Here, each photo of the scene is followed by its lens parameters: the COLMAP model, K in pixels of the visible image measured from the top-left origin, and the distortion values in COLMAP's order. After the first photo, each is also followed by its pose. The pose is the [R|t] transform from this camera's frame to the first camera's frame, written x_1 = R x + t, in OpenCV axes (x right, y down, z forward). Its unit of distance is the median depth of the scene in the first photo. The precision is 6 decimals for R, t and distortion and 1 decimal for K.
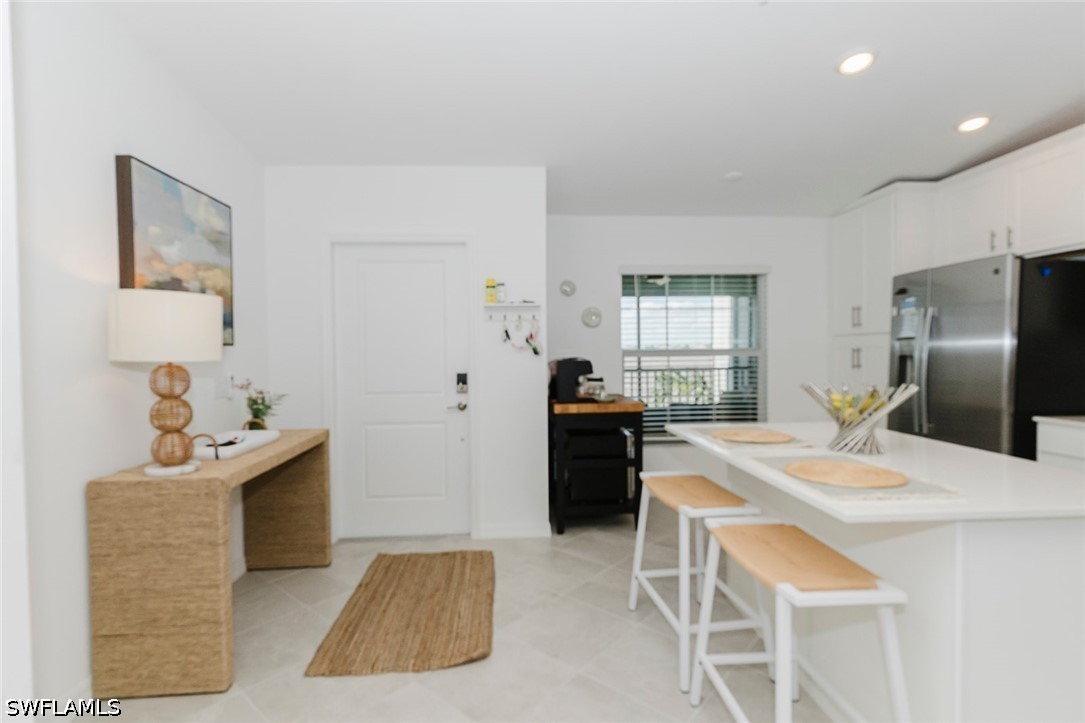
lens RADIAL K [[528.7, 0, 544.5], [0, 528.7, 362.0], [0, 0, 1]] dist [0.001655, 0.000800]
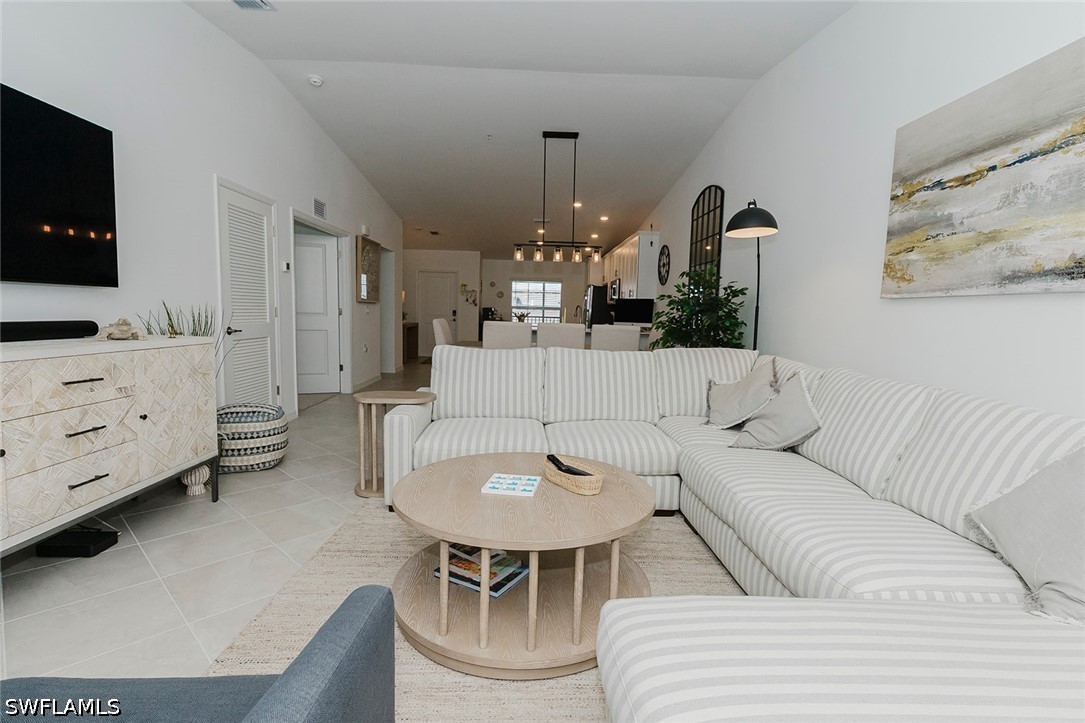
lens RADIAL K [[528.7, 0, 544.5], [0, 528.7, 362.0], [0, 0, 1]] dist [0.001655, 0.000800]
pose [[0.998997, 0.031622, -0.031694, 0.558670], [-0.029304, 0.997040, 0.071081, 0.095146], [0.033848, -0.070081, 0.996967, -2.482040]]
